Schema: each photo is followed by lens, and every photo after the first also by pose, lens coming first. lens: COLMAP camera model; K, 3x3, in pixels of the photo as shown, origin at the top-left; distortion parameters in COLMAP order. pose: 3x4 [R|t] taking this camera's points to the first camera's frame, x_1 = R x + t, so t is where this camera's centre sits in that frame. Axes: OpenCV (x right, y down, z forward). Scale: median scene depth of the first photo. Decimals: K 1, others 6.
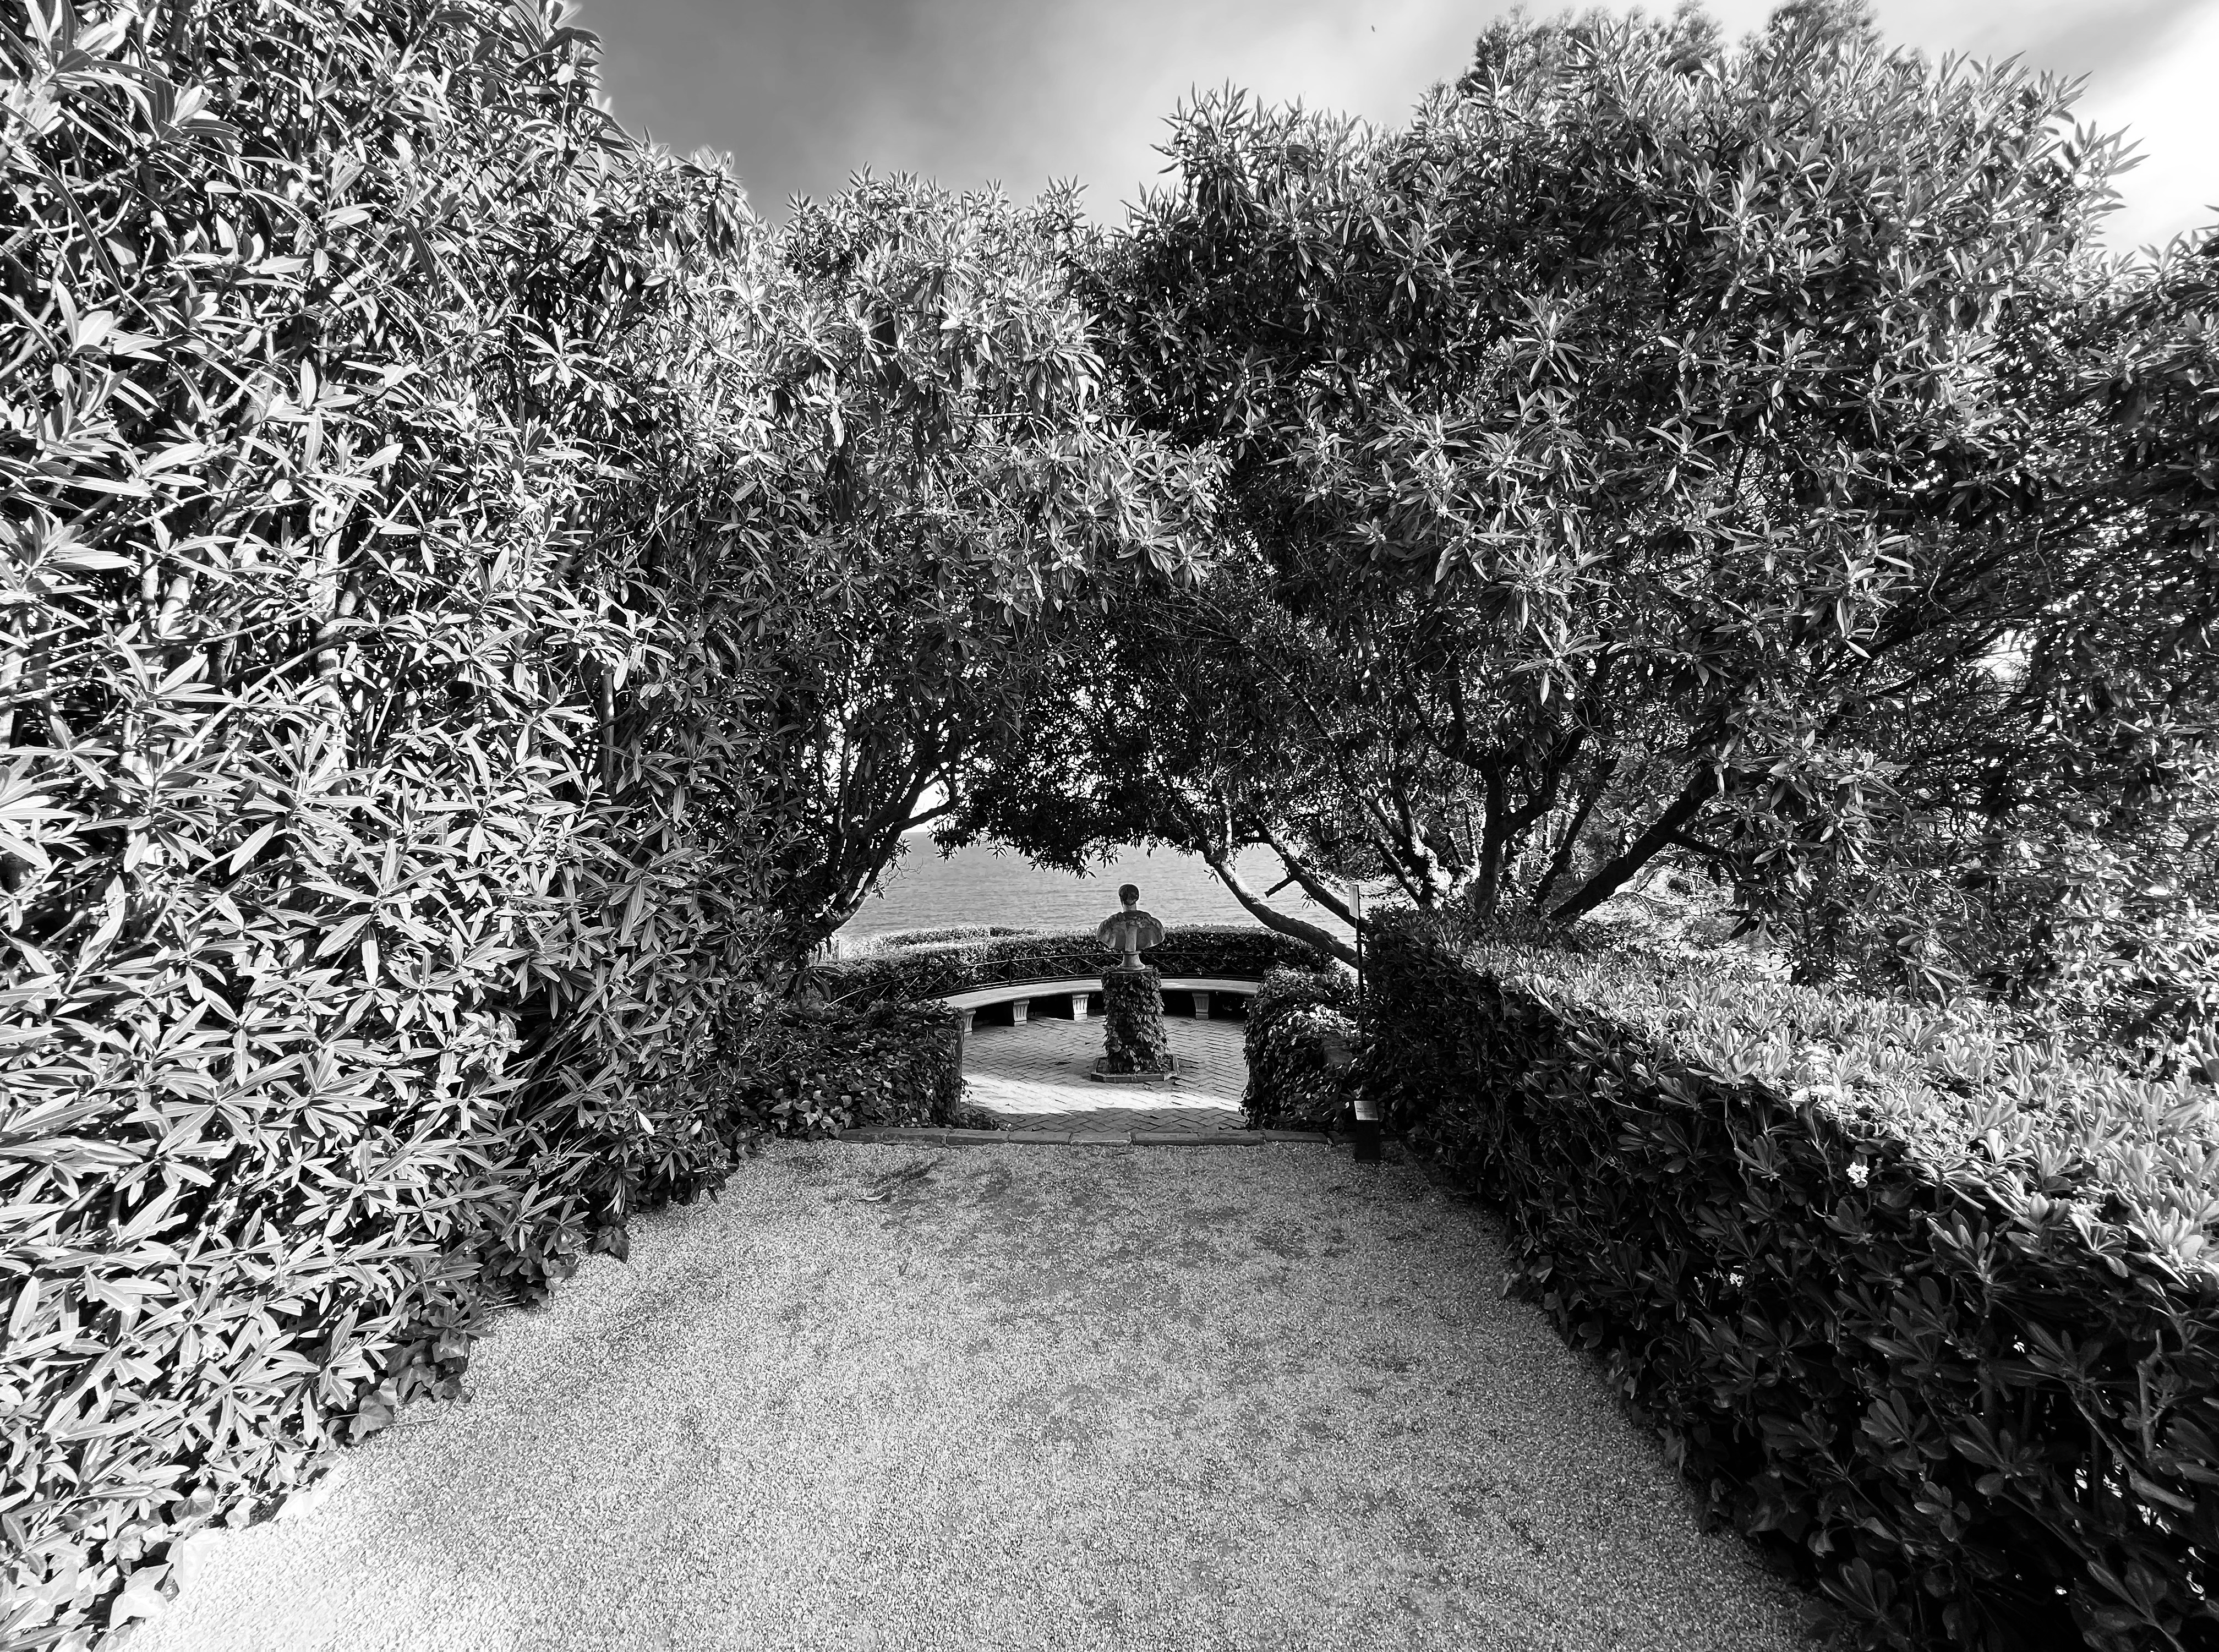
lens RADIAL K [[884.7, 0, 1100.4], [0, 884.7, 822.0], [0, 0, 1]] dist [-0.001701, -0.000120]
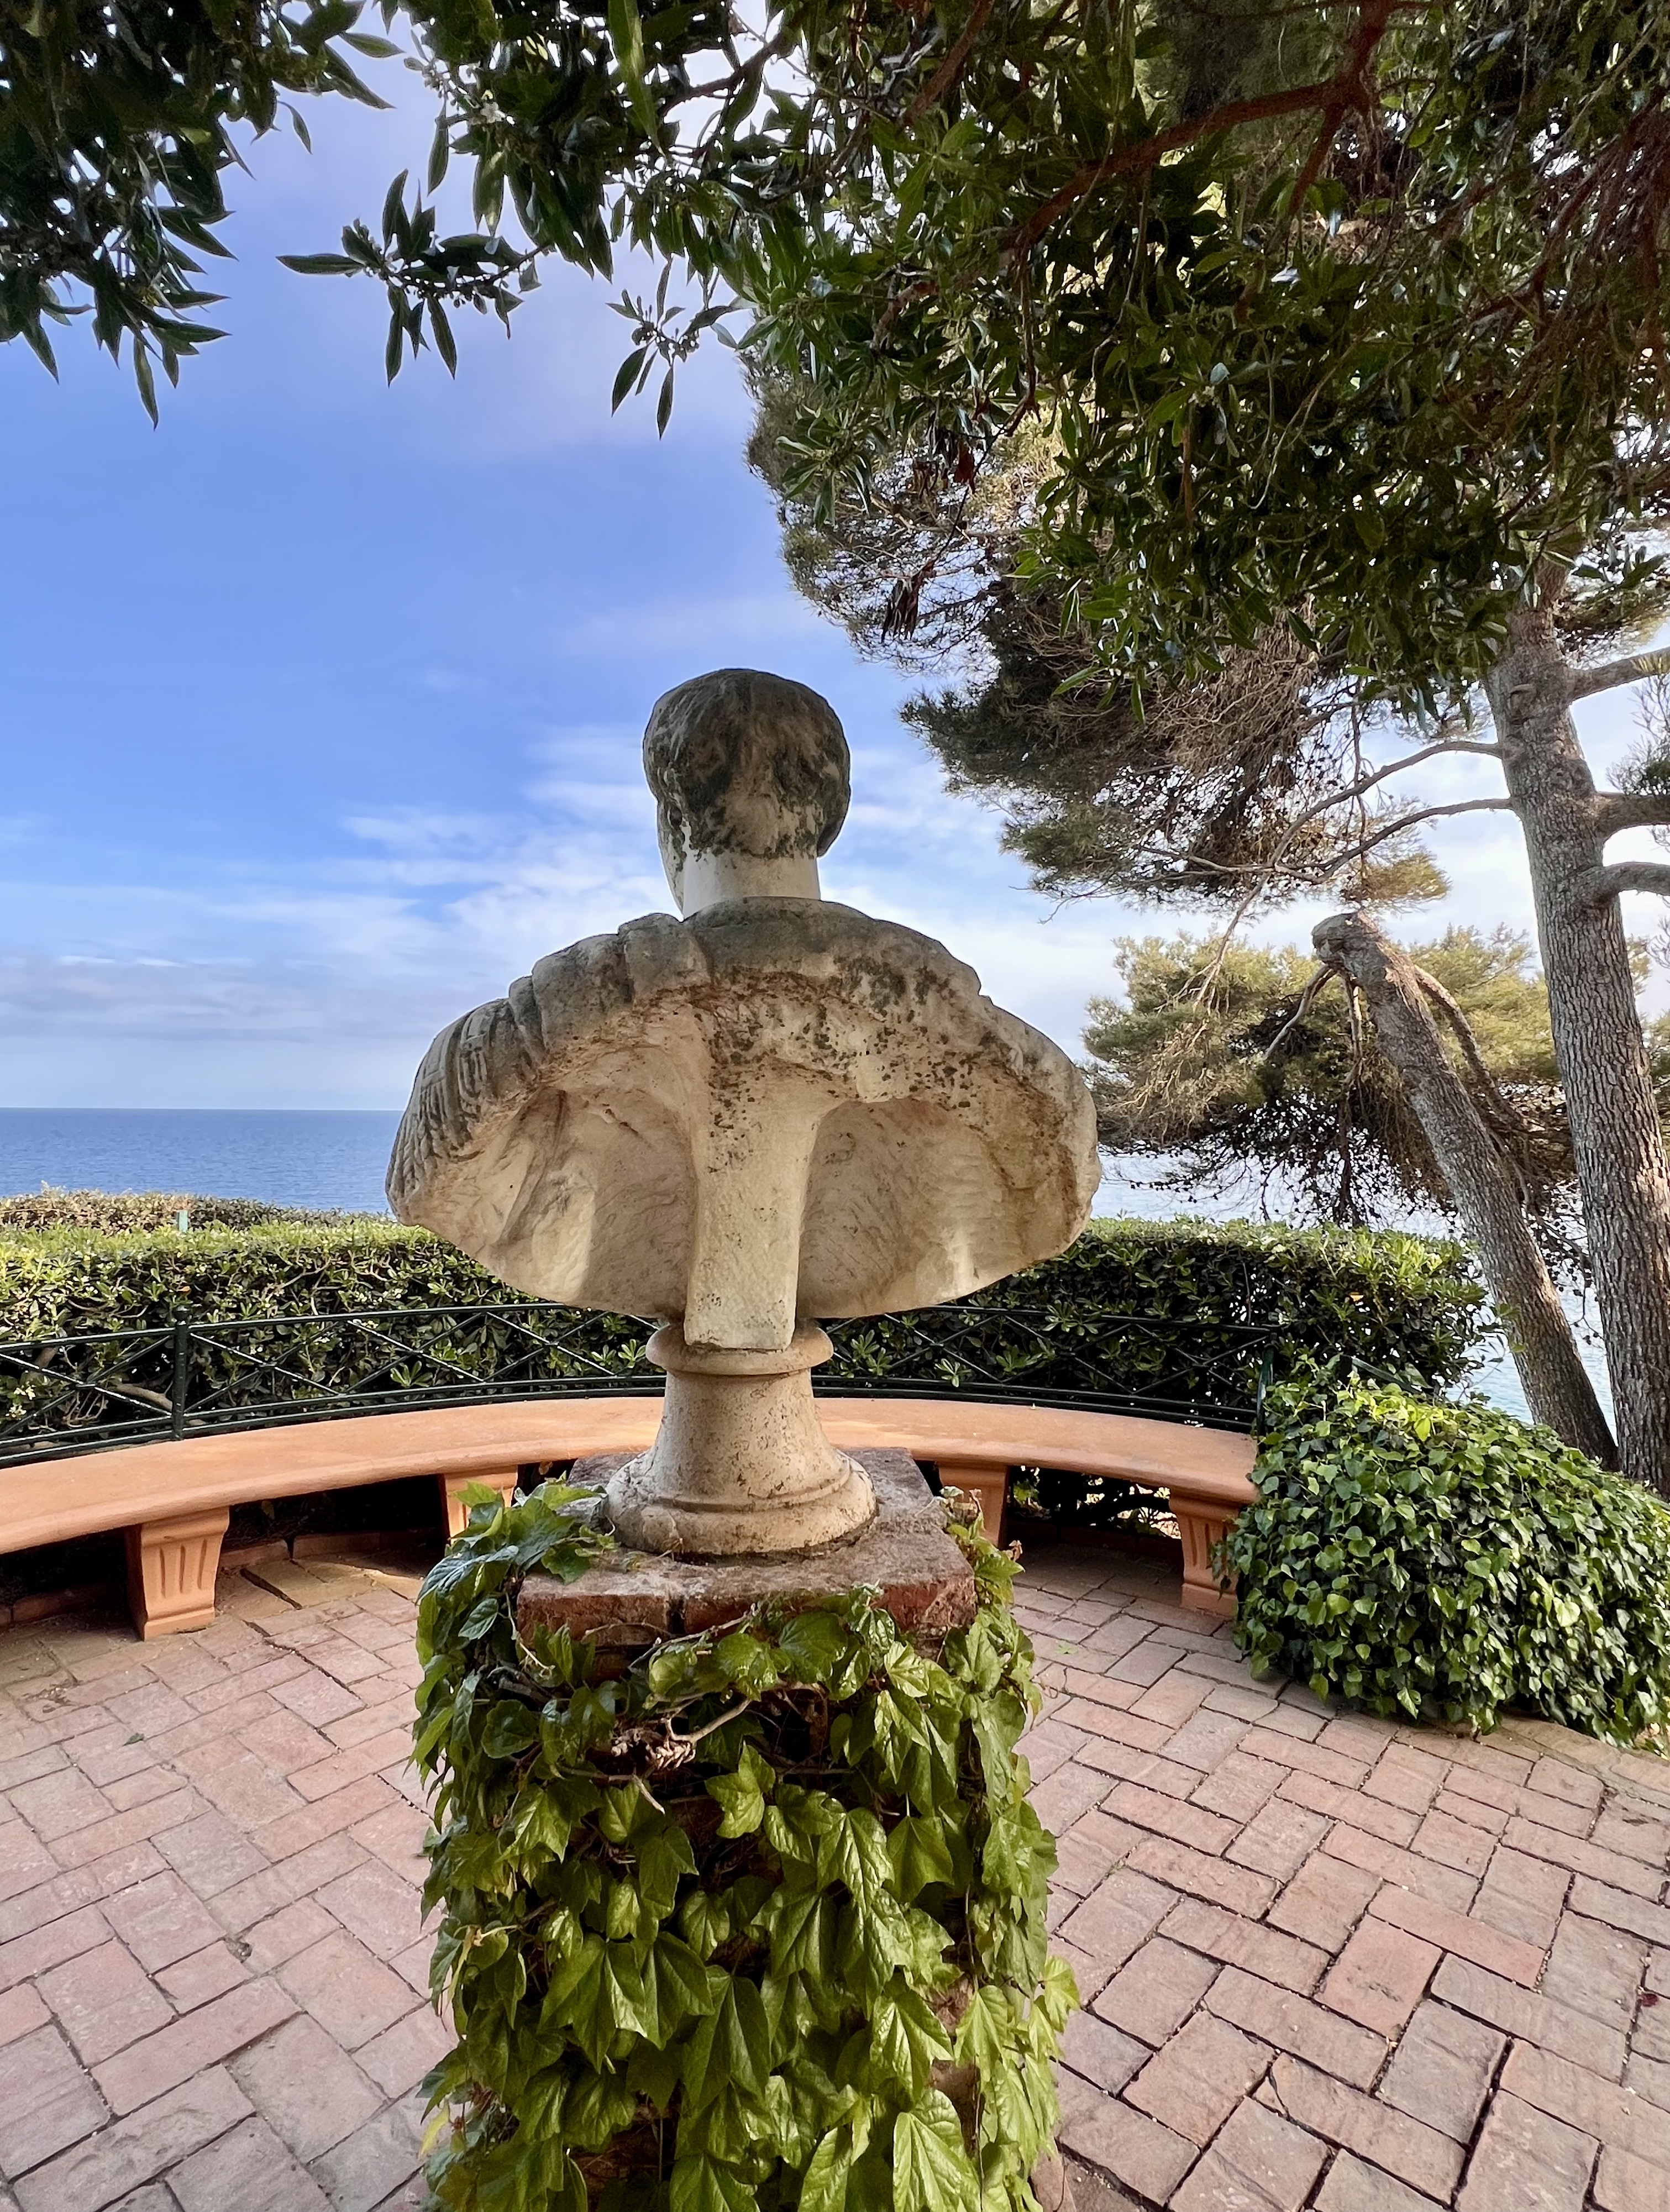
lens RADIAL K [[1096.2, 0, 835.0], [0, 1096.2, 1106.0], [0, 0, 1]] dist [0.001614, -0.000626]
pose [[0.985361, 0.043324, 0.164884, 0.031649], [-0.041177, 0.999017, -0.016416, 0.162881], [-0.165433, 0.009387, 0.986176, 1.169712]]
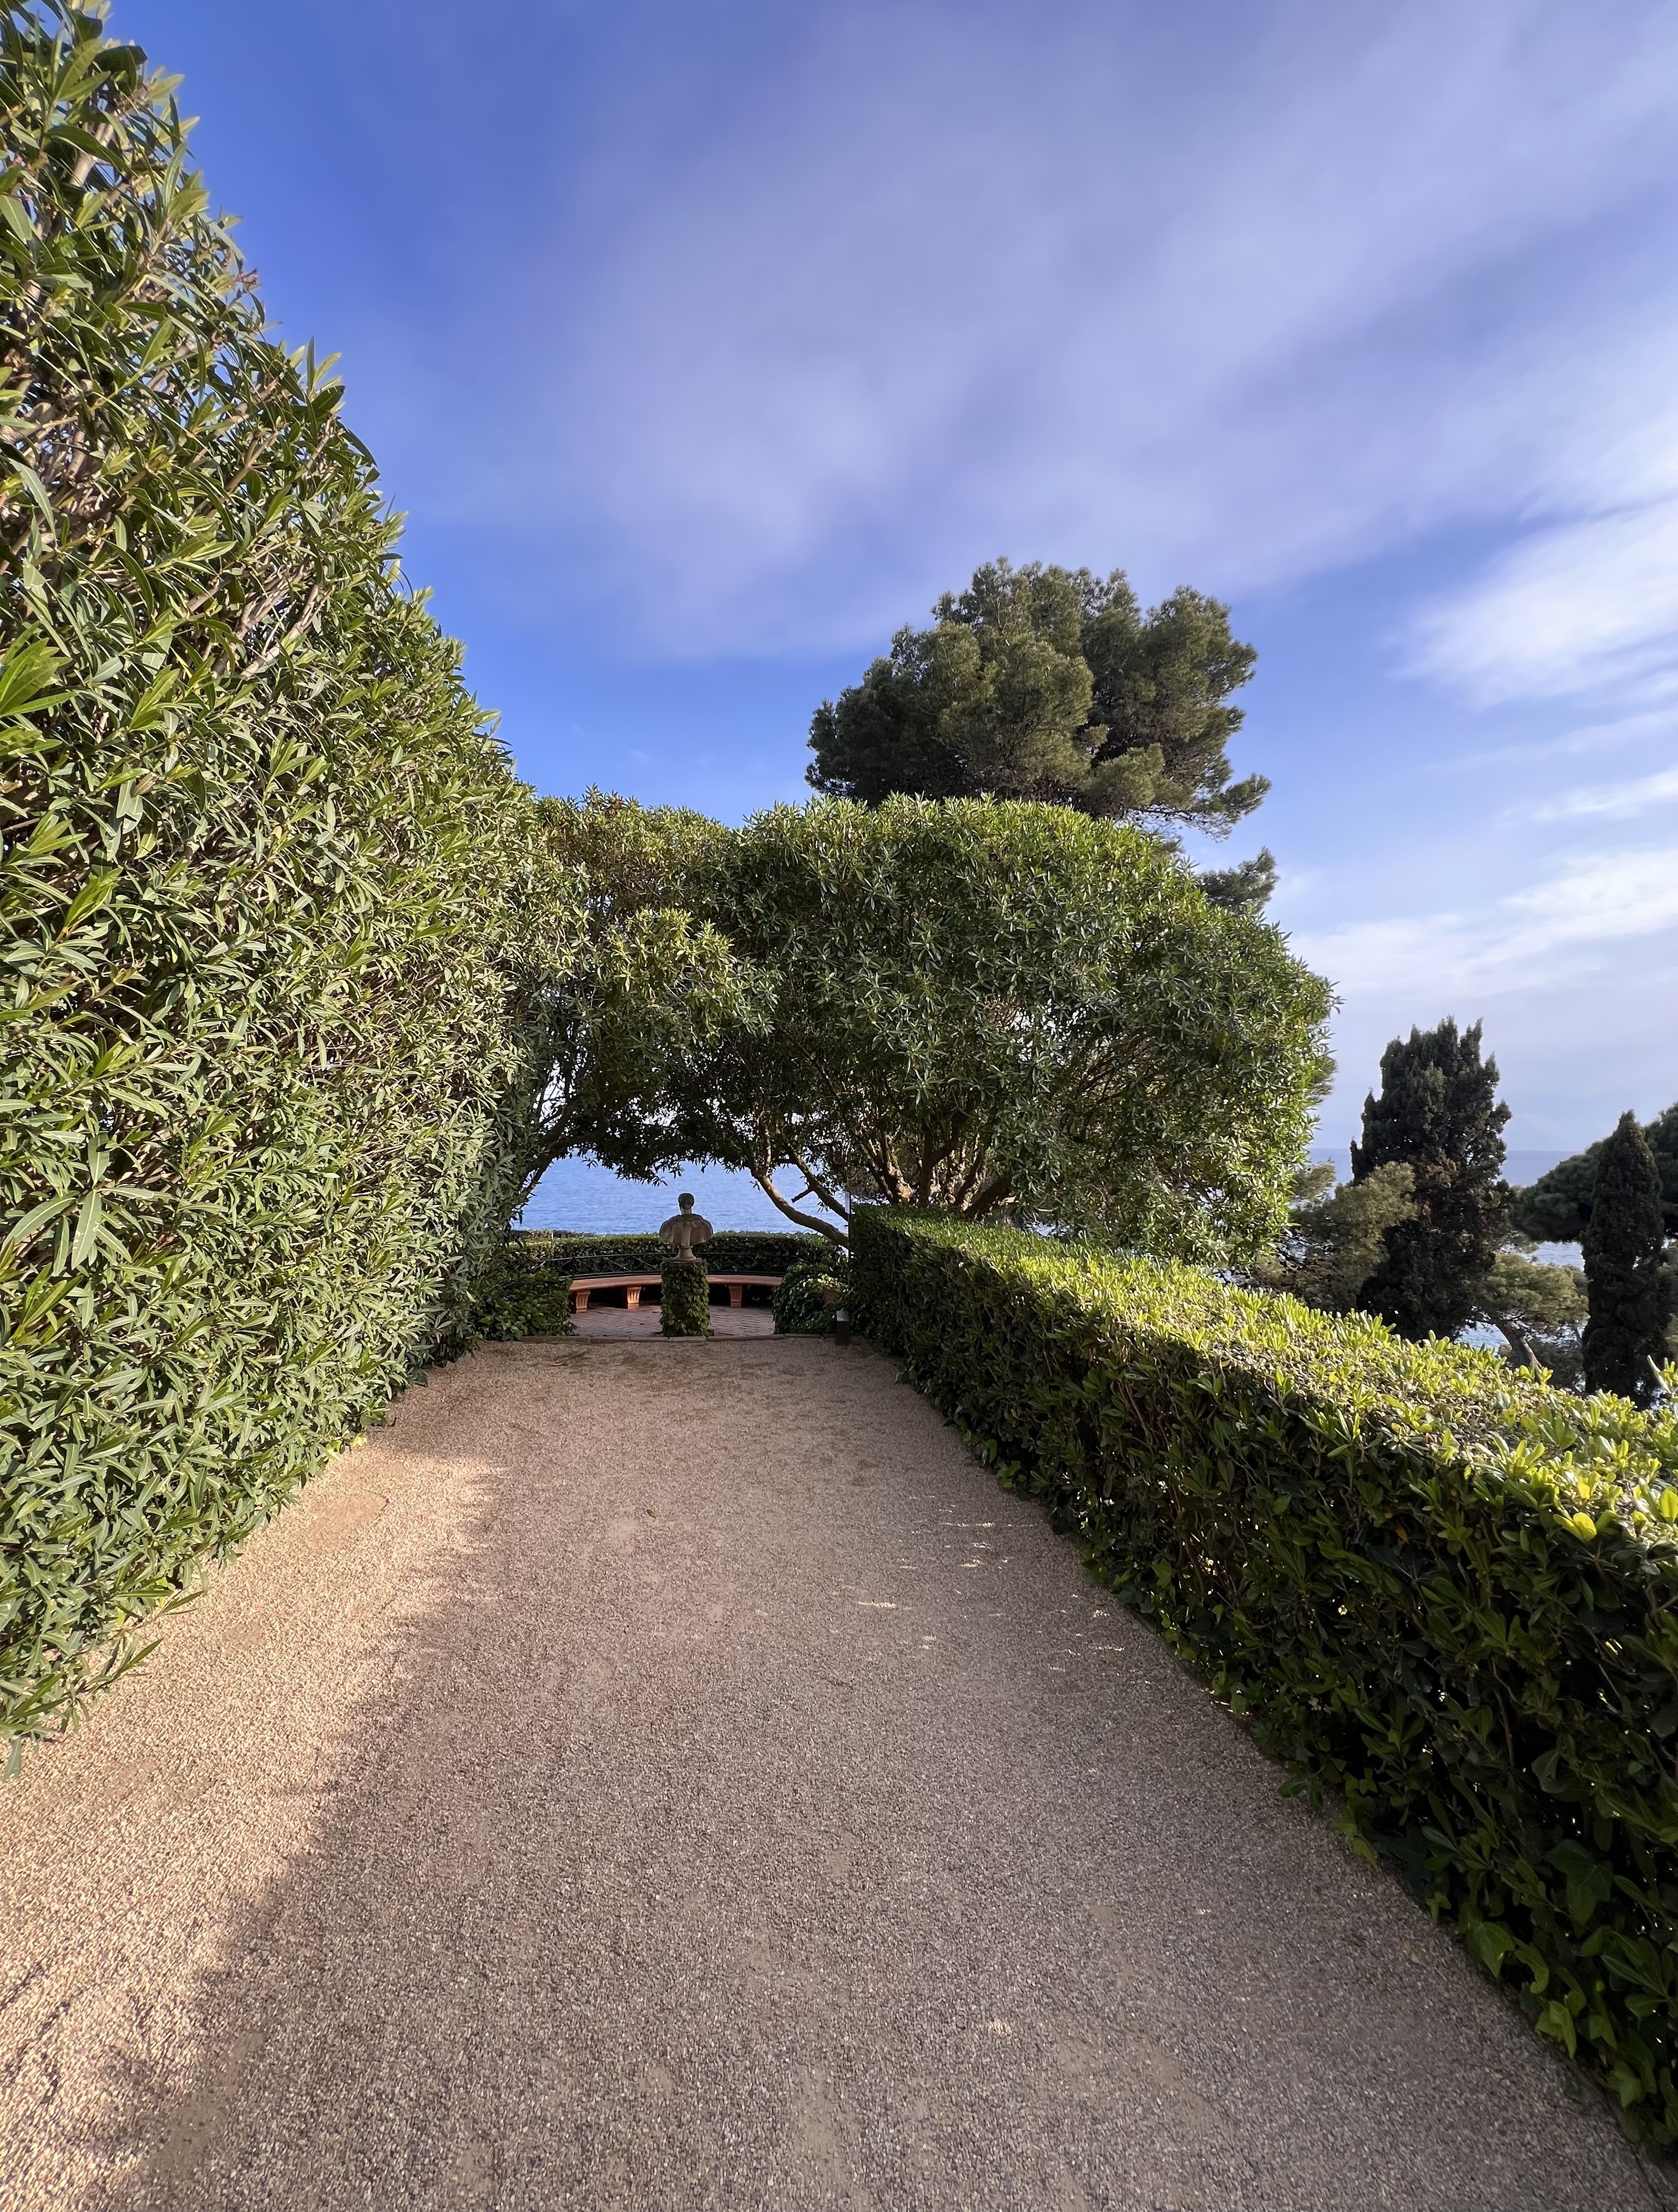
lens RADIAL K [[893.9, 0, 851.4], [0, 893.9, 1094.1], [0, 0, 1]] dist [0.001437, 0.000747]
pose [[0.968640, 0.053294, 0.242685, -0.076796], [-0.040092, 0.997451, -0.059019, -0.006532], [-0.245212, 0.047438, 0.968308, -0.413888]]
